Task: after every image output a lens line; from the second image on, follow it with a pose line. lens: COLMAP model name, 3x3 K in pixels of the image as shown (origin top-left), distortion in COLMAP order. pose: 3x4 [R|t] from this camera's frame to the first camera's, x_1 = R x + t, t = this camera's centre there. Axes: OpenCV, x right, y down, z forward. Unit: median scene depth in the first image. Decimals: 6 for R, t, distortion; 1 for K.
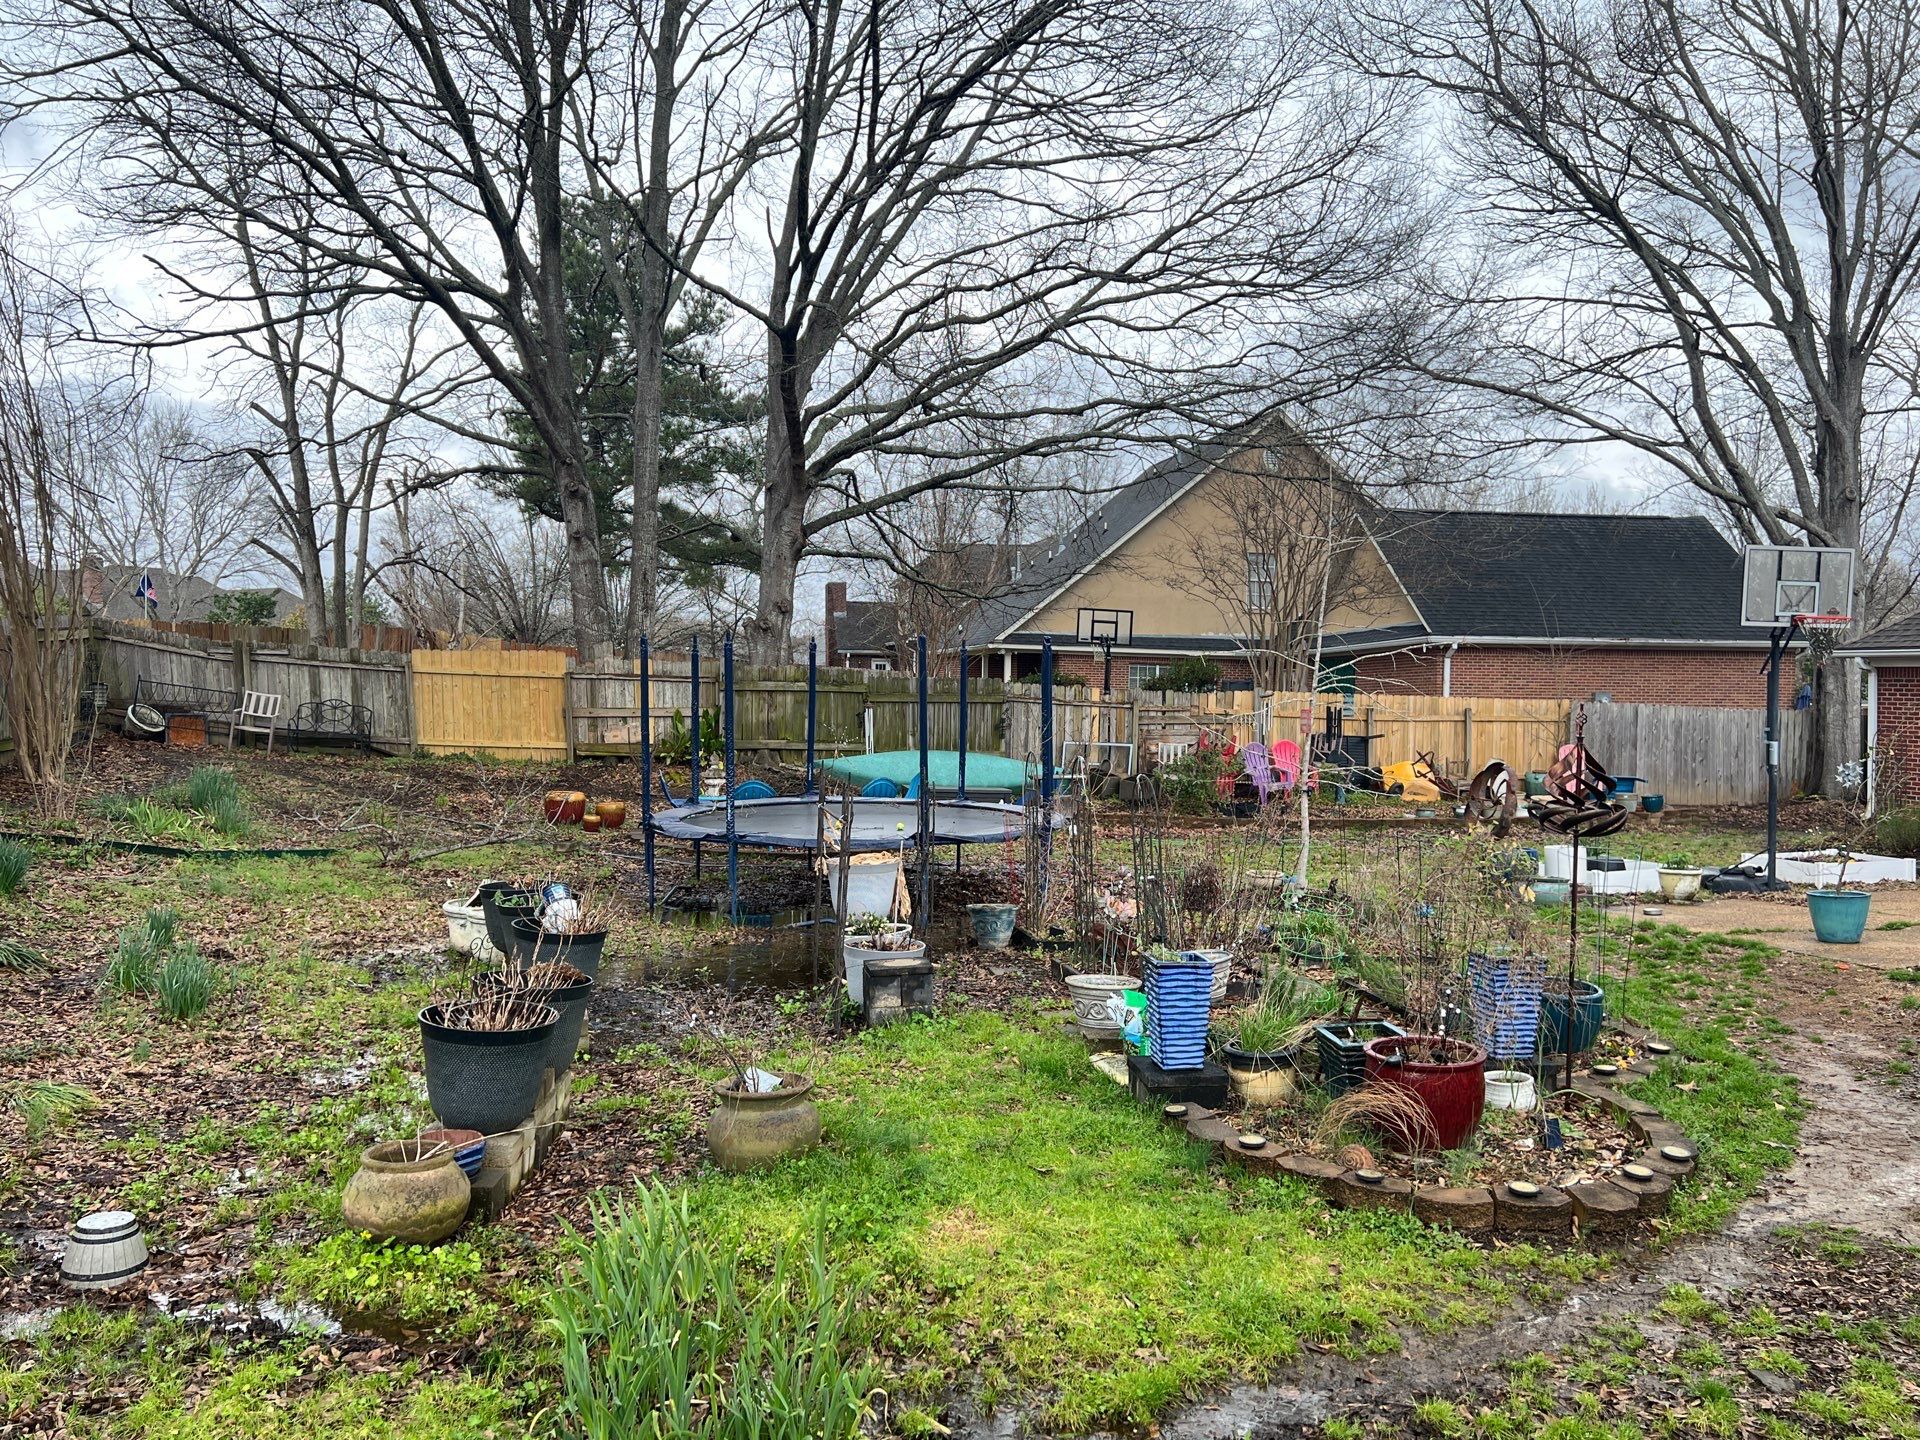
lens RADIAL K [[1492.0, 0, 959.8], [0, 1492.0, 724.6], [0, 0, 1]] dist [-0.001646, -0.002494]
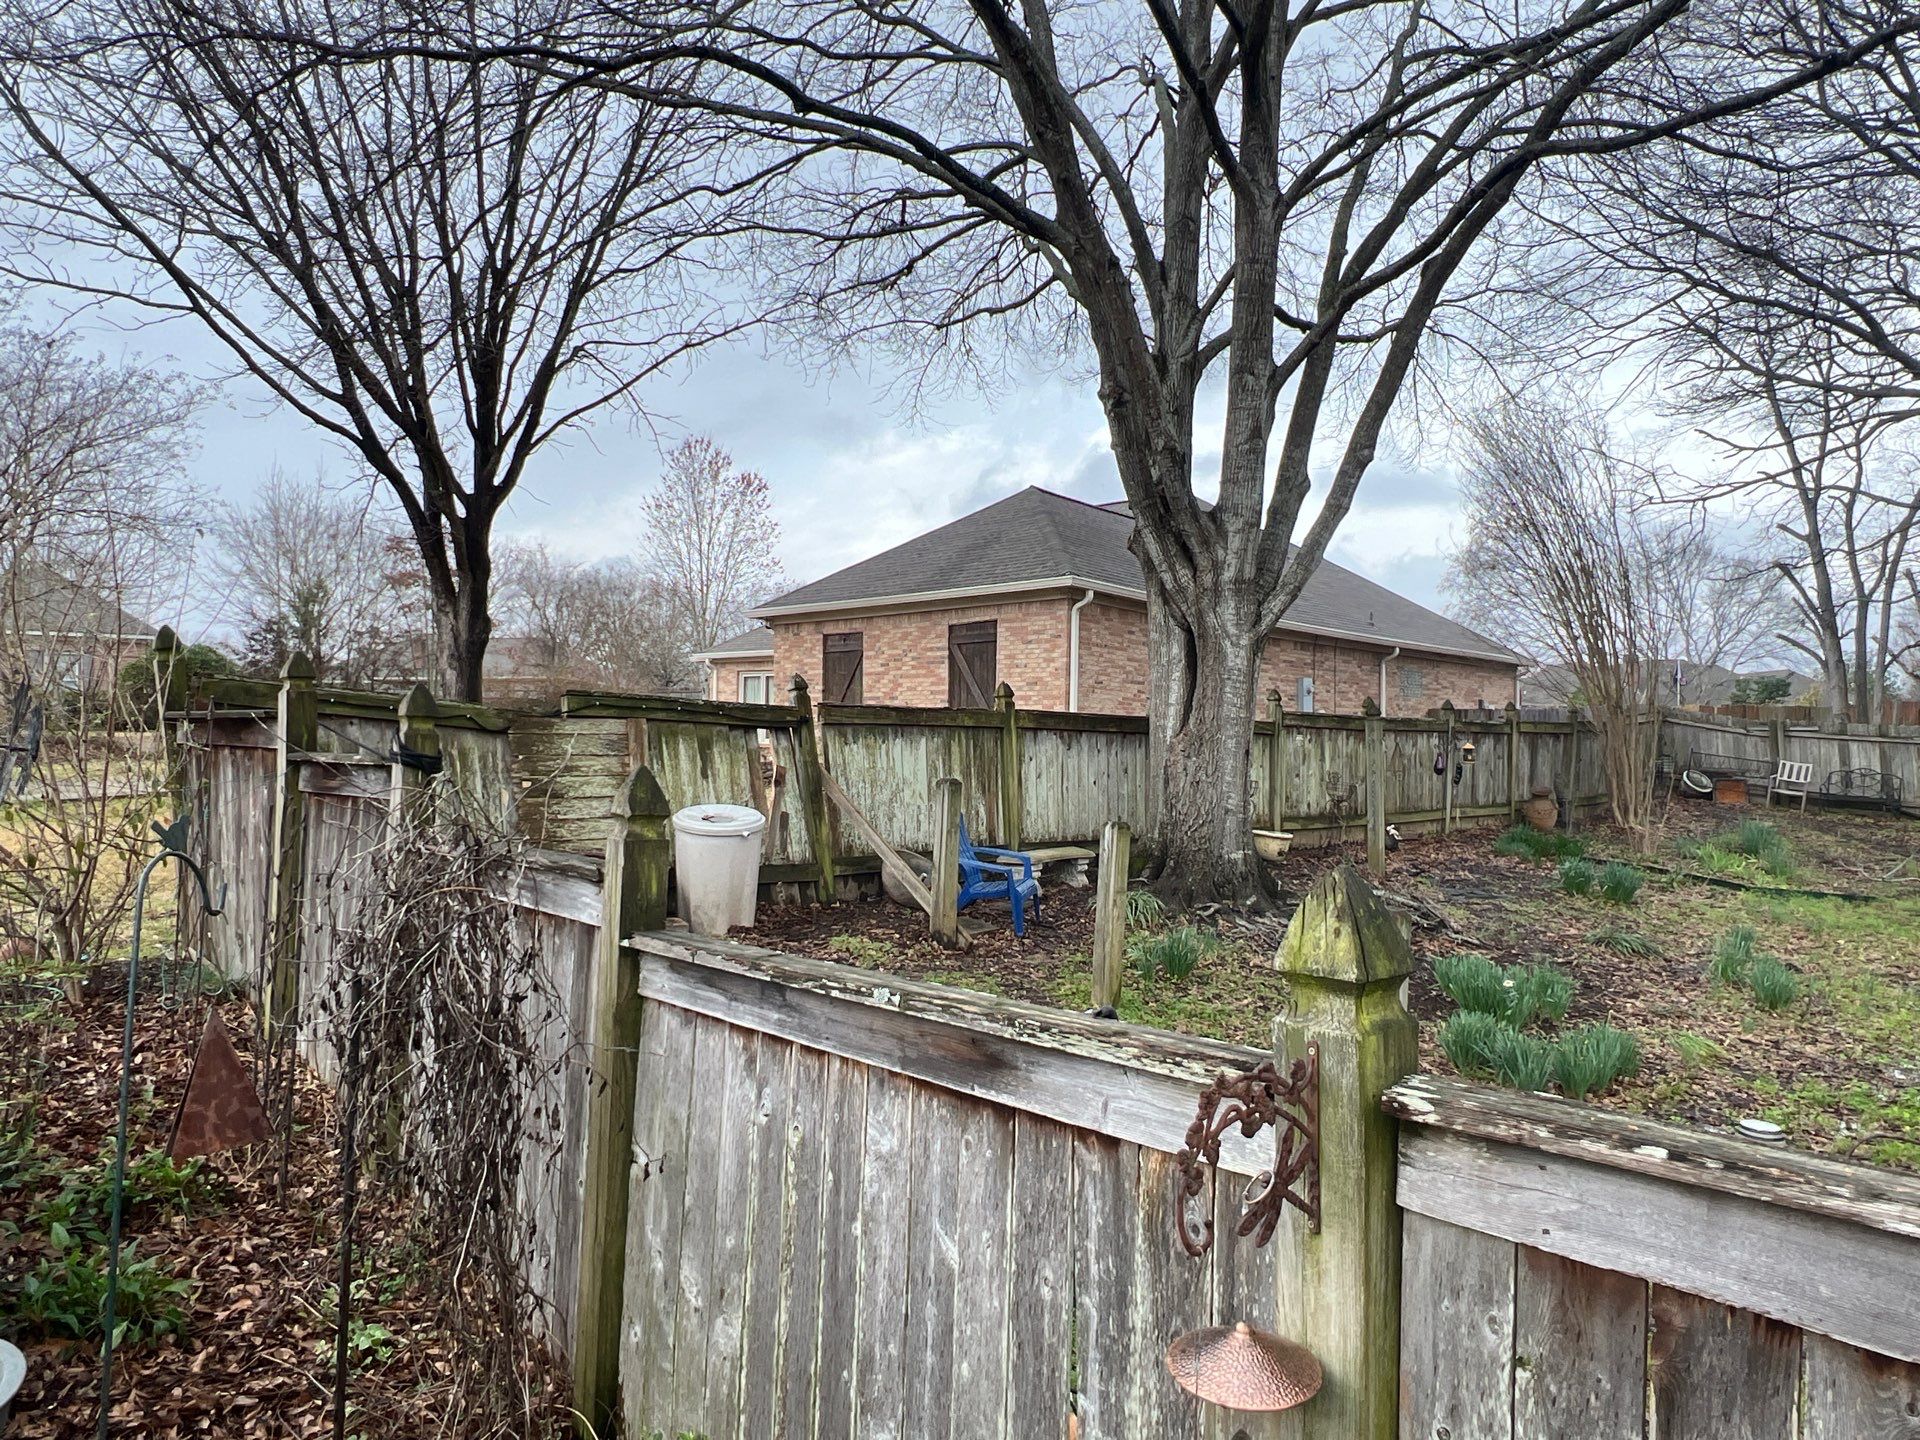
lens RADIAL K [[1245.6, 0, 959.7], [0, 1245.6, 710.9], [0, 0, 1]] dist [0.004650, 0.004680]
pose [[0.544305, -0.025427, -0.838502, 0.018285], [-0.020953, 0.998817, -0.043891, -0.004104], [0.838626, 0.041459, 0.543128, -0.128840]]
